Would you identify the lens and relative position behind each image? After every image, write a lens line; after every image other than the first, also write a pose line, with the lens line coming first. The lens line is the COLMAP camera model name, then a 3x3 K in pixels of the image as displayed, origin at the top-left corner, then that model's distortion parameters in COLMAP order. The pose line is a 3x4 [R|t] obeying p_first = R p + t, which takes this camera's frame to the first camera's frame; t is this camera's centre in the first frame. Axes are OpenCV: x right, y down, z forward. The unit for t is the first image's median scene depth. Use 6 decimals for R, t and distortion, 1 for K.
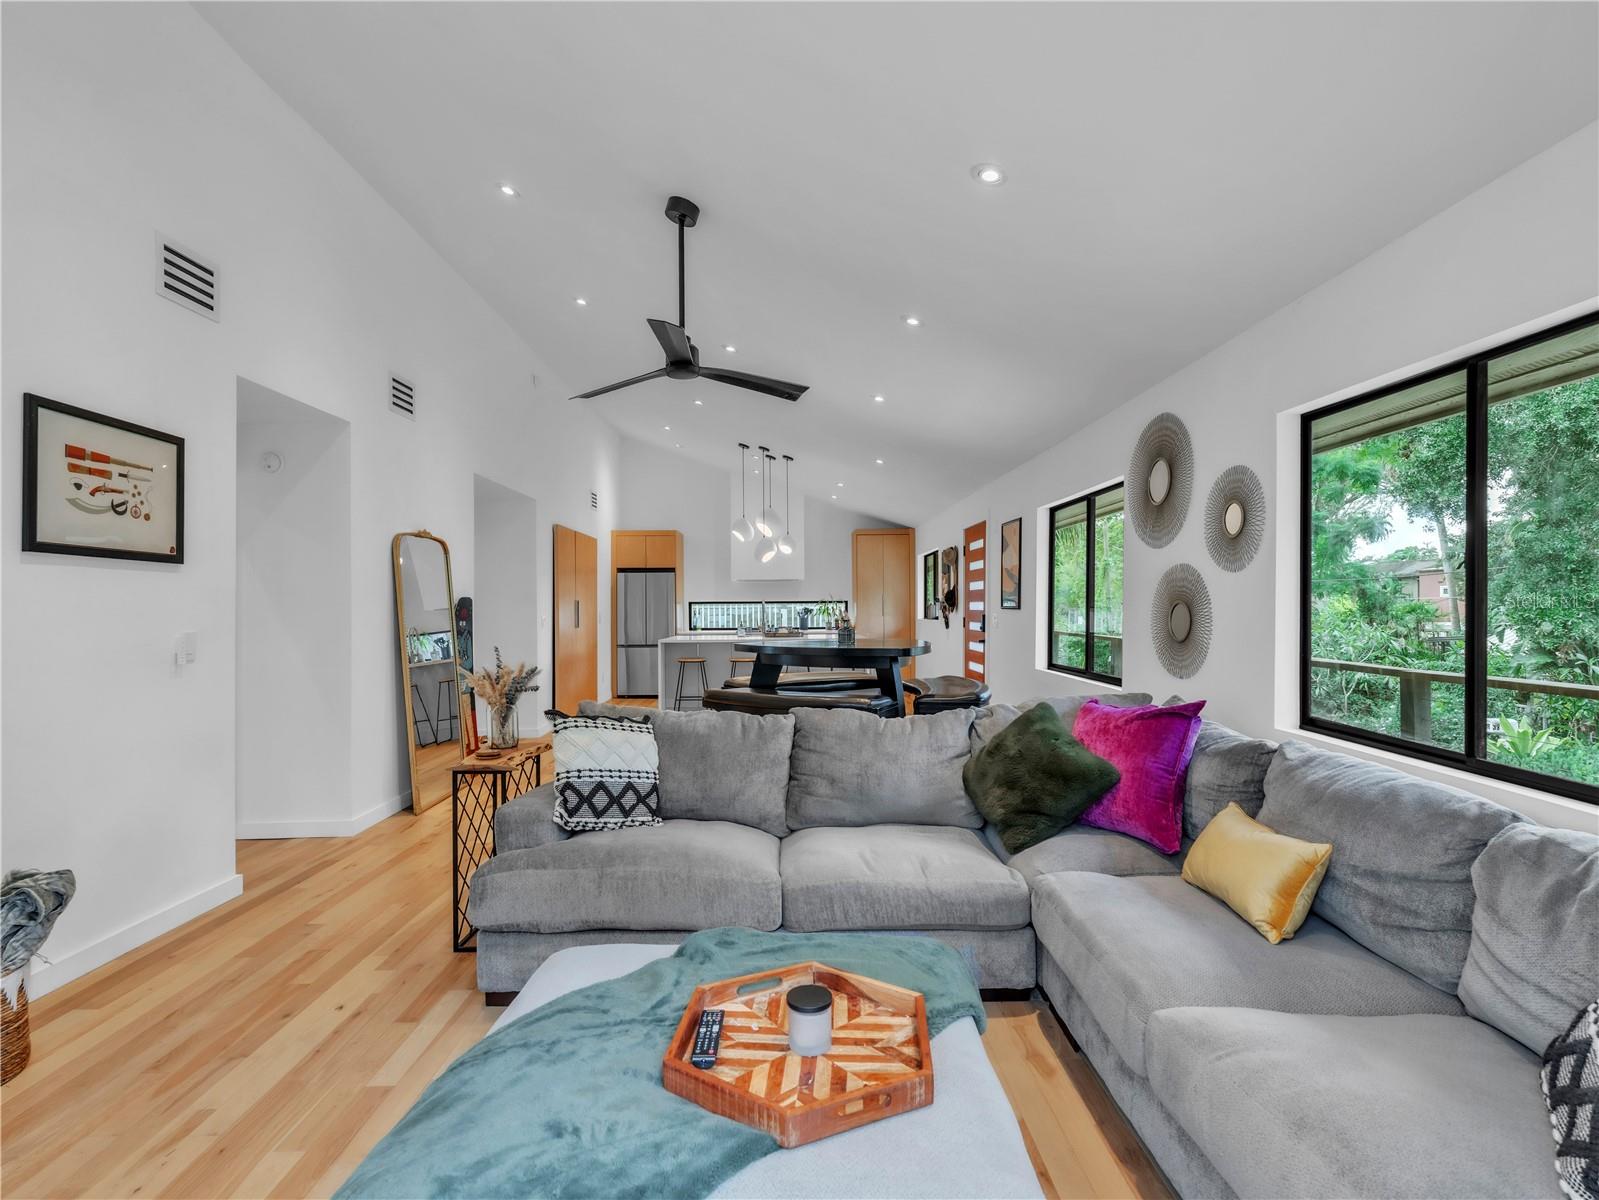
lens RADIAL K [[789.4, 0, 799.5], [0, 789.4, 600.0], [0, 0, 1]] dist [-0.005638, 0.000732]
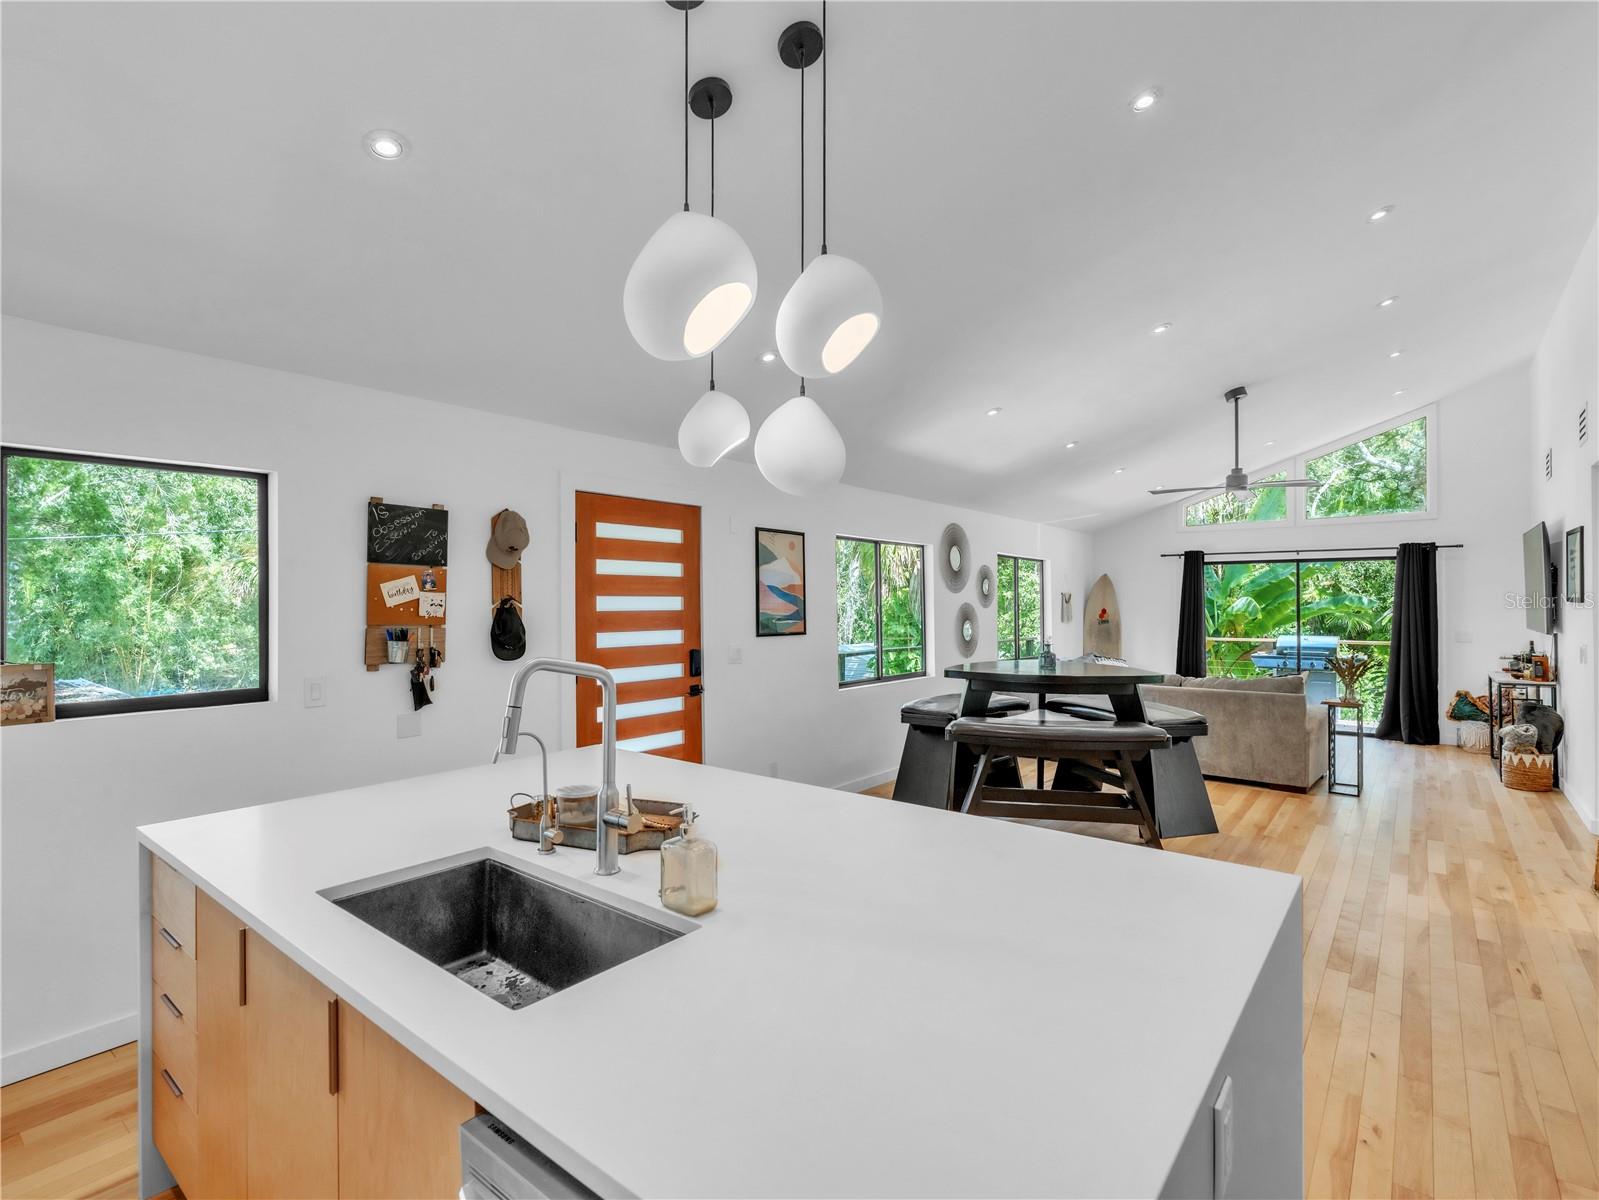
lens RADIAL K [[789.4, 0, 799.5], [0, 789.4, 600.0], [0, 0, 1]] dist [-0.005638, 0.000732]
pose [[-0.774562, 0.006693, 0.632462, -0.571401], [0.000237, 0.999947, -0.010292, -0.036681], [-0.632498, -0.007821, -0.774523, 3.402176]]
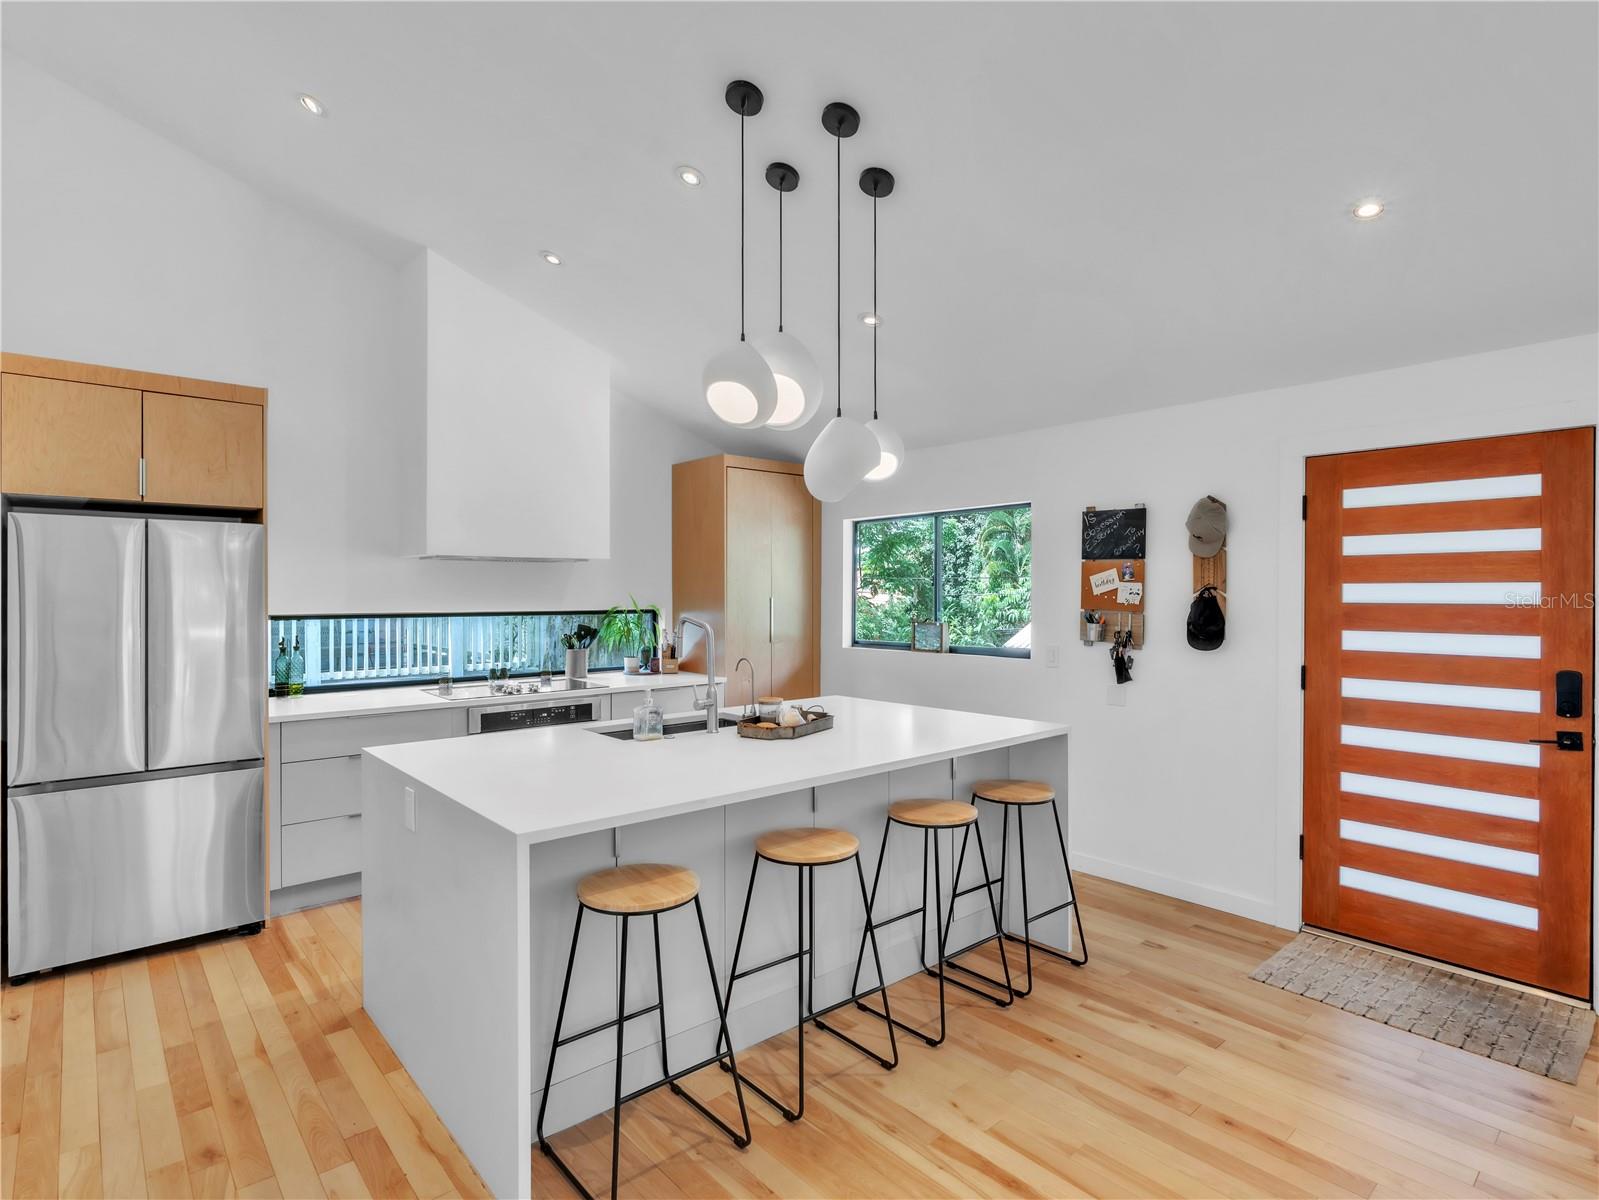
lens RADIAL K [[830.8, 0, 793.0], [0, 830.8, 601.8], [0, 0, 1]] dist [0.000241, 0.000924]
pose [[0.765505, -0.000058, 0.643430, -0.741634], [-0.010897, 0.999855, 0.013055, -0.039293], [-0.643338, -0.017005, 0.765394, 2.196362]]
